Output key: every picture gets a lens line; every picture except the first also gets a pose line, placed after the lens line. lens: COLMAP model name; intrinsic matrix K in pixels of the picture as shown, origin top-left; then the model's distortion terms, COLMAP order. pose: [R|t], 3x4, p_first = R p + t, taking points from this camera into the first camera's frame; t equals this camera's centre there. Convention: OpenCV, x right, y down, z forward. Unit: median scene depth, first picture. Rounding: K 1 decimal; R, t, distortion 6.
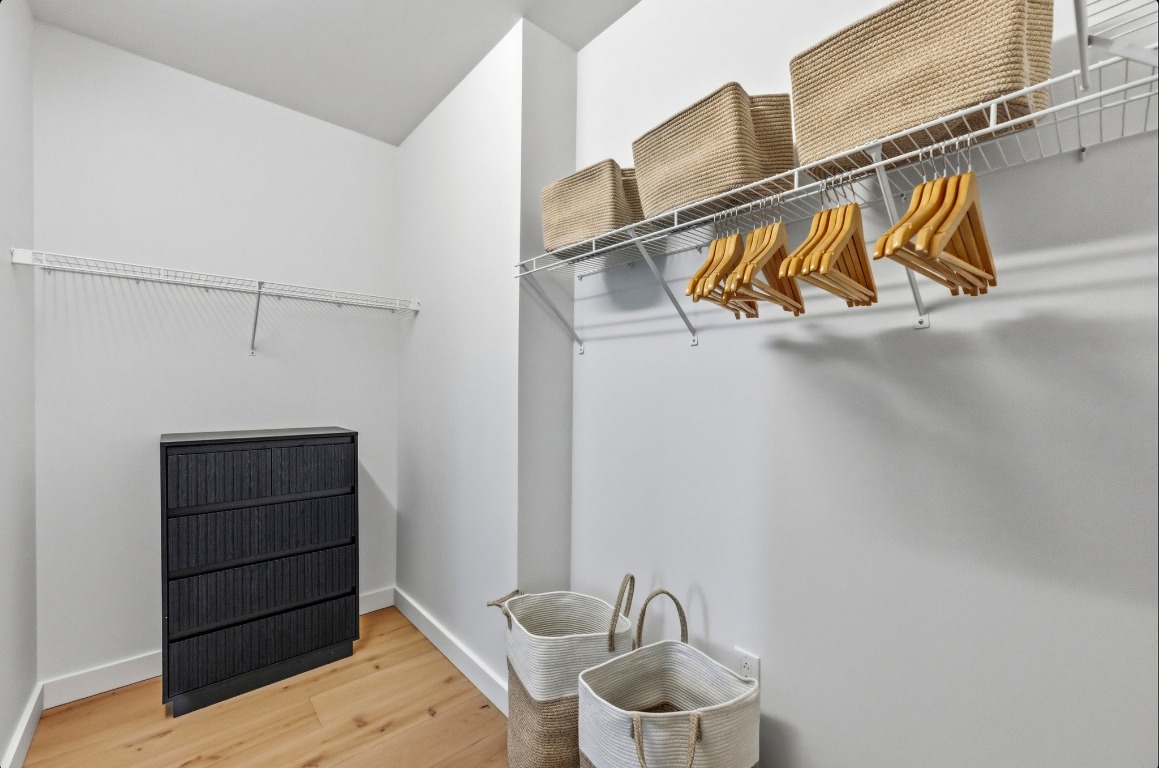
lens RADIAL K [[458.8, 0, 577.4], [0, 458.8, 386.8], [0, 0, 1]] dist [-0.000760, -0.000075]
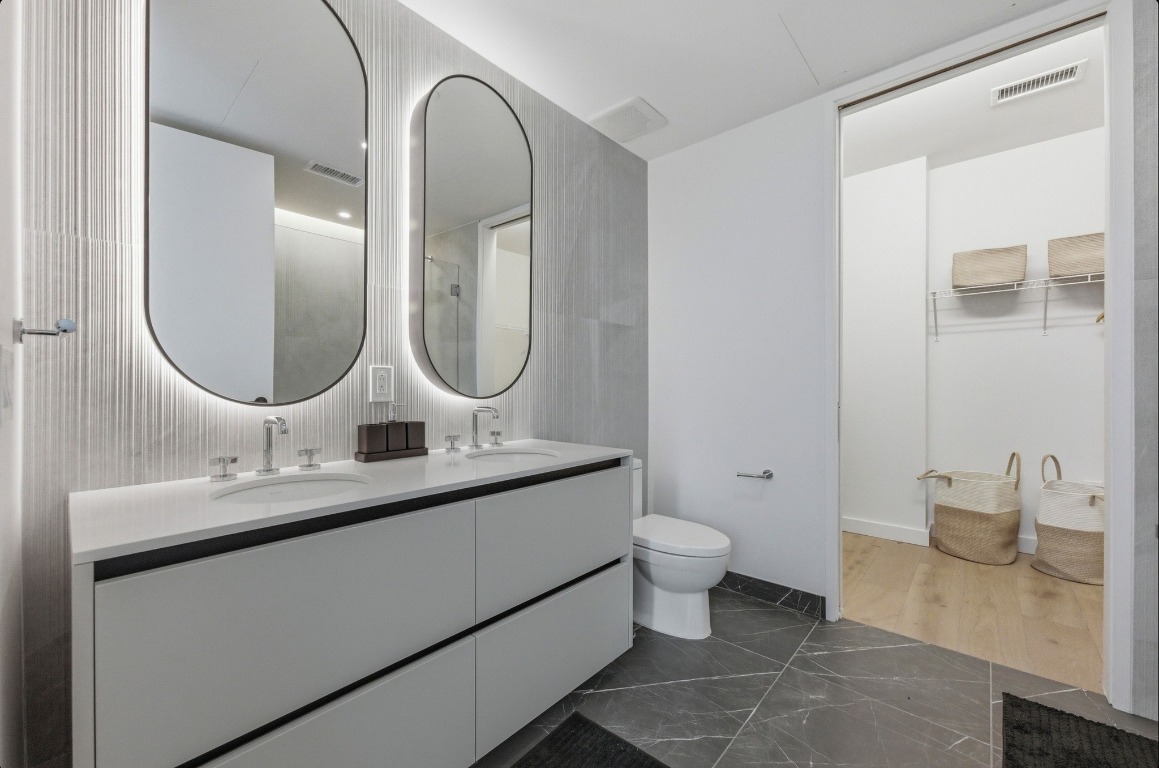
lens RADIAL K [[458.8, 0, 580.8], [0, 458.8, 382.8], [0, 0, 1]] dist [-0.000760, -0.000075]
pose [[0.990752, -0.002917, 0.135655, -1.764516], [0.003763, 0.999975, -0.005983, 0.101503], [-0.135635, 0.006439, 0.990738, -0.610090]]
